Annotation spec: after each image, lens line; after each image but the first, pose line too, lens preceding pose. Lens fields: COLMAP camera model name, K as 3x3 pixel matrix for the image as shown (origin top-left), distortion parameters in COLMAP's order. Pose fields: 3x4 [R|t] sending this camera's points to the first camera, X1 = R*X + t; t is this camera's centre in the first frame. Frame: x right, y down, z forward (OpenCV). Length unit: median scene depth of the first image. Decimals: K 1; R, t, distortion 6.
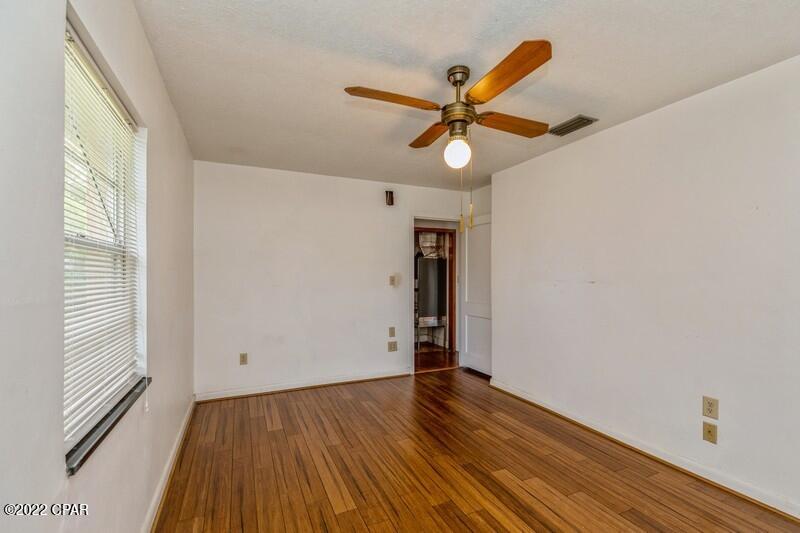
lens RADIAL K [[357.0, 0, 402.3], [0, 357.0, 270.9], [0, 0, 1]] dist [0.002450, -0.000344]
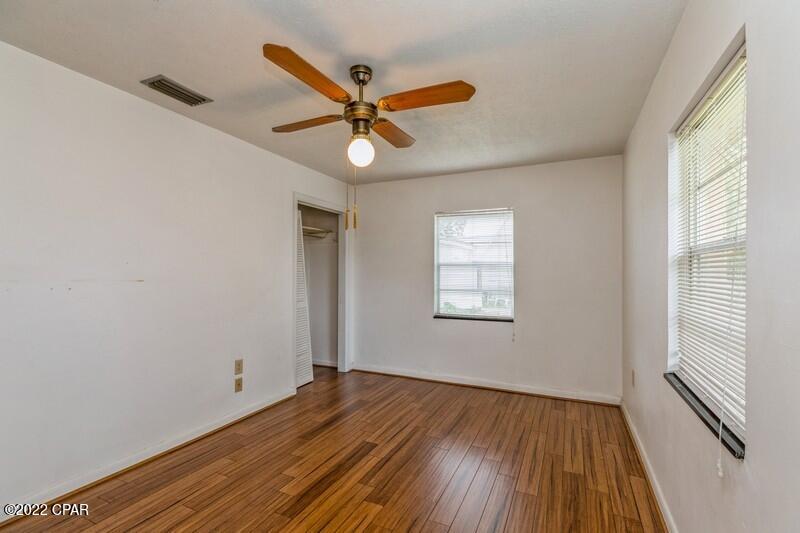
lens RADIAL K [[365.7, 0, 399.6], [0, 365.7, 269.3], [0, 0, 1]] dist [0.015434, -0.000018]
pose [[-0.648928, 0.006364, 0.760823, -0.646876], [-0.013321, 0.999717, -0.019723, 0.018579], [-0.760733, -0.022934, -0.648660, 1.464699]]
